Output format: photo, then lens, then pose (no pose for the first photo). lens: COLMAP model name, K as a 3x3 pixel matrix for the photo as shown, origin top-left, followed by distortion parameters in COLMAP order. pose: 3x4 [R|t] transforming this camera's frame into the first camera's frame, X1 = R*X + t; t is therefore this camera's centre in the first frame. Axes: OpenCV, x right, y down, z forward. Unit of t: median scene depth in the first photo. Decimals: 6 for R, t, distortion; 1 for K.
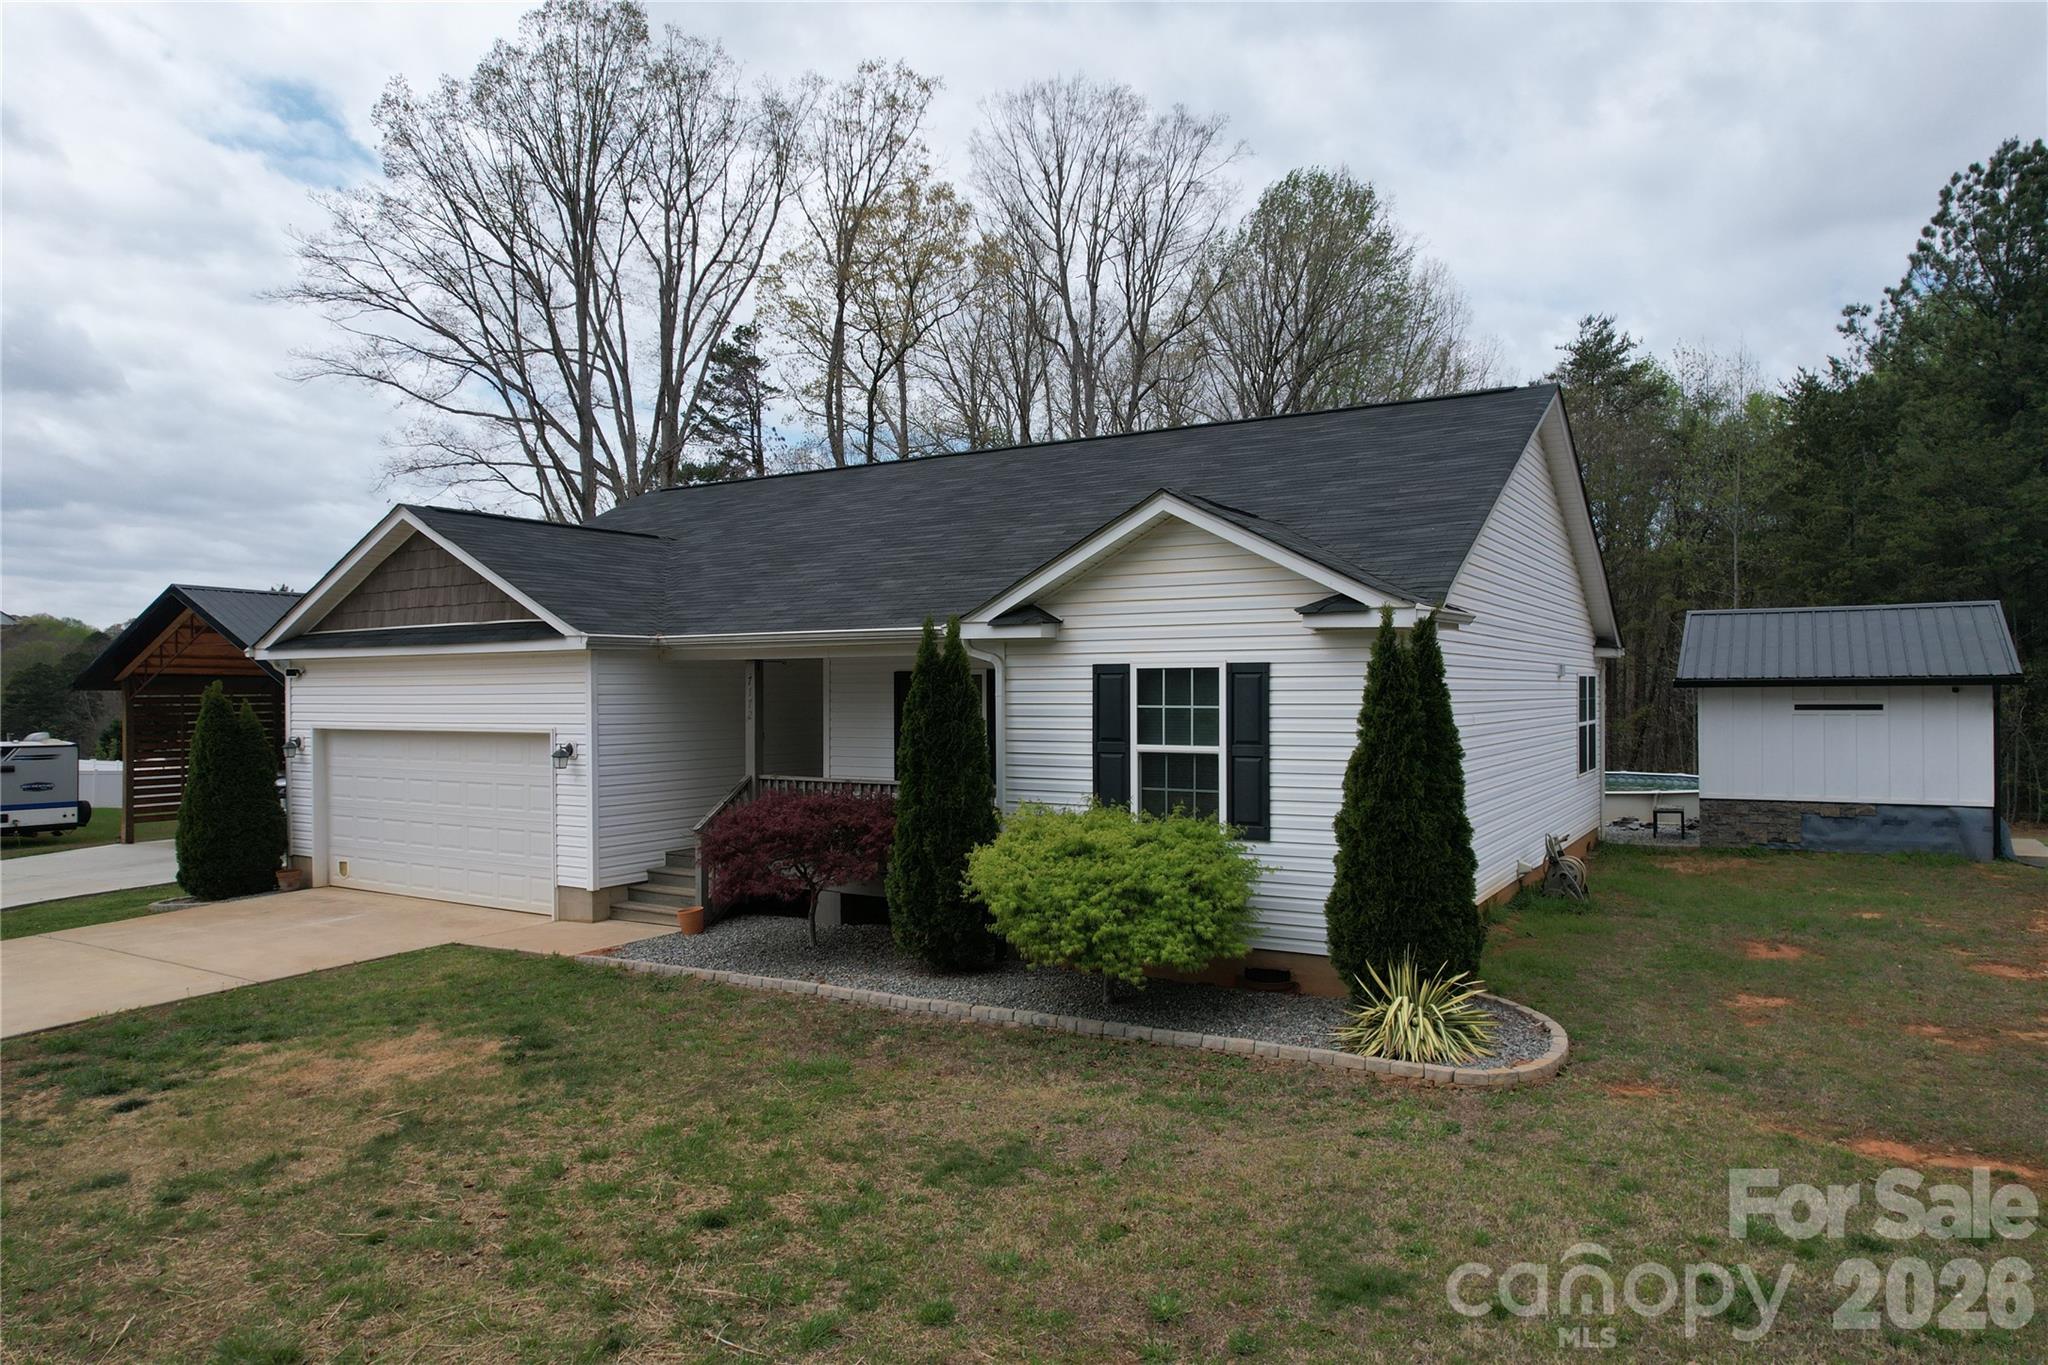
lens RADIAL K [[1307.6, 0, 1036.6], [0, 1307.6, 688.1], [0, 0, 1]] dist [-0.079969, 0.076512]
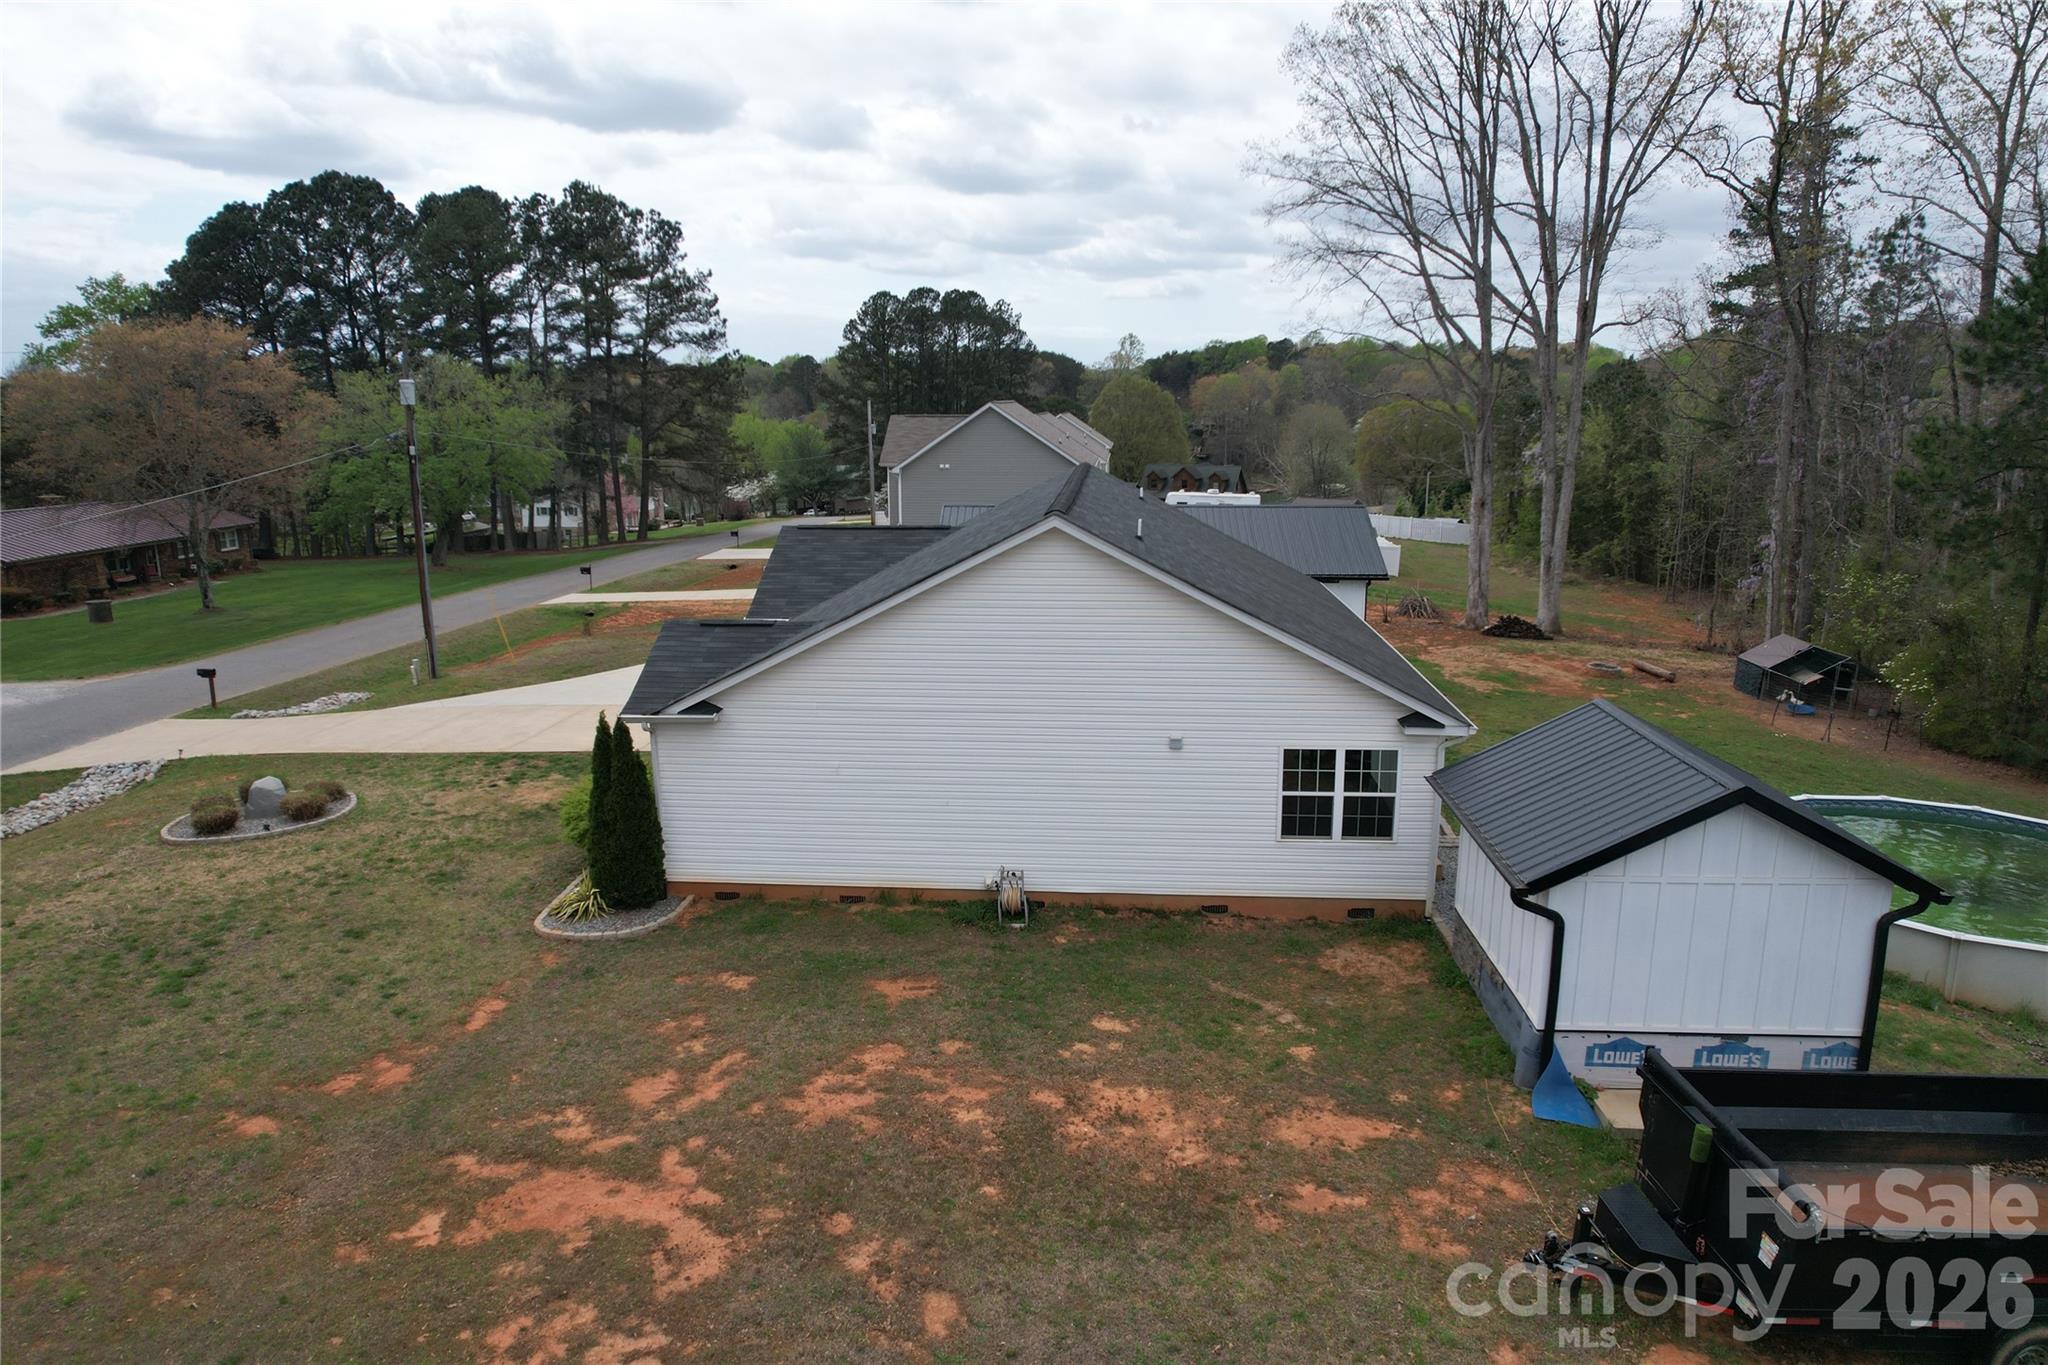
lens RADIAL K [[1307.6, 0, 1036.6], [0, 1307.6, 688.1], [0, 0, 1]] dist [-0.079969, 0.076512]
pose [[0.458128, 0.198172, -0.866514, 1.981179], [0.000132, 0.974816, 0.223011, -0.469119], [0.888886, -0.102281, 0.446564, 0.587035]]
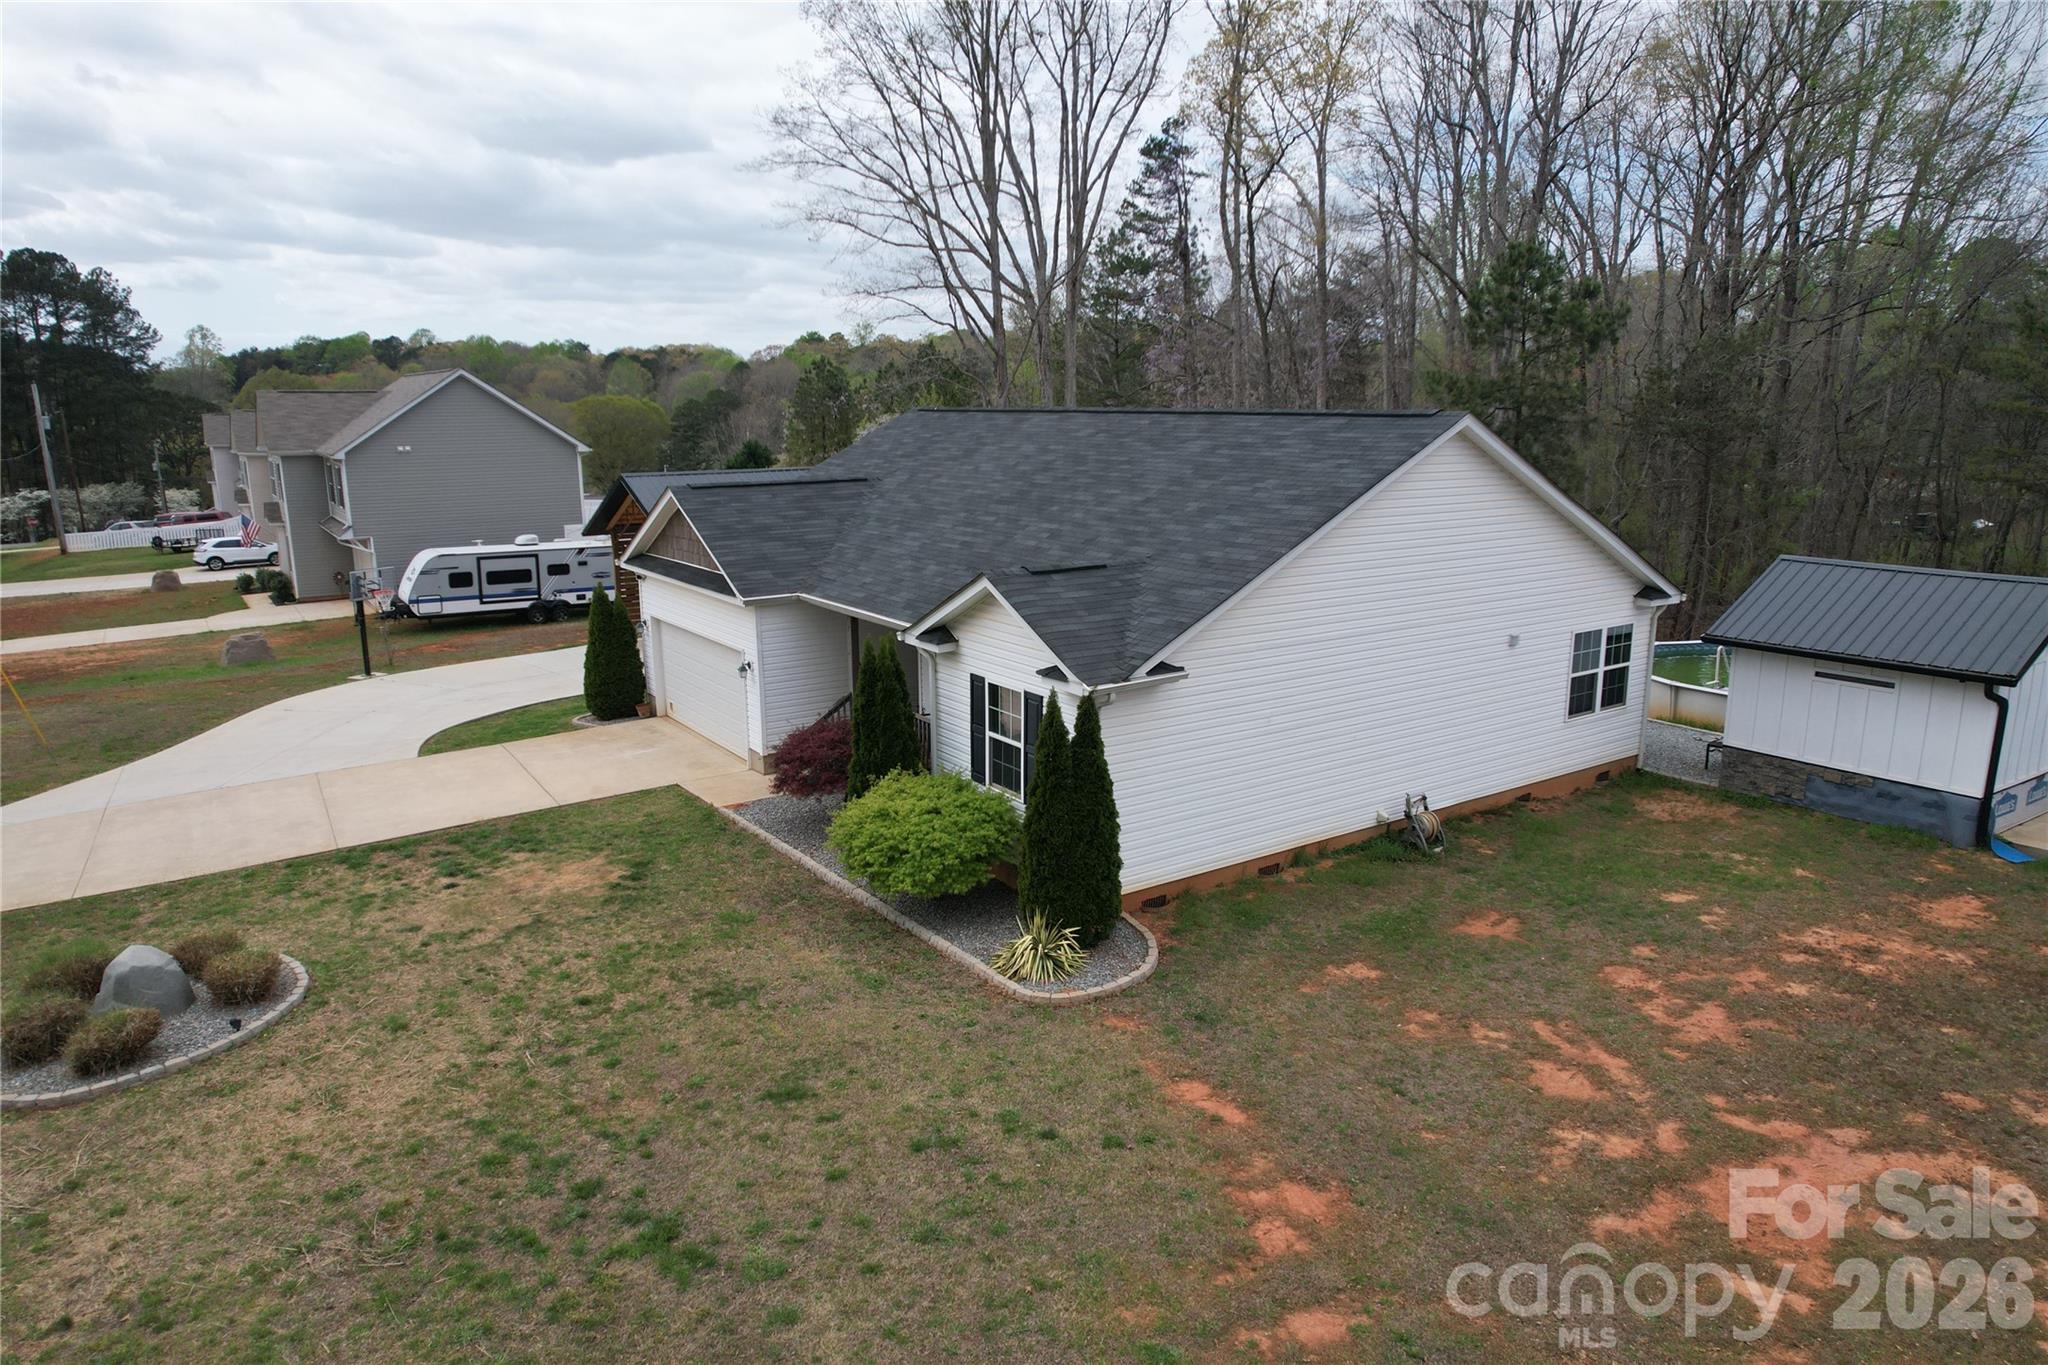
lens RADIAL K [[1307.6, 0, 1036.6], [0, 1307.6, 688.1], [0, 0, 1]] dist [-0.079969, 0.076512]
pose [[0.910425, 0.091658, -0.403391, 0.730023], [-0.000793, 0.975529, 0.219869, -0.336050], [0.413673, -0.199854, 0.888219, -0.303669]]
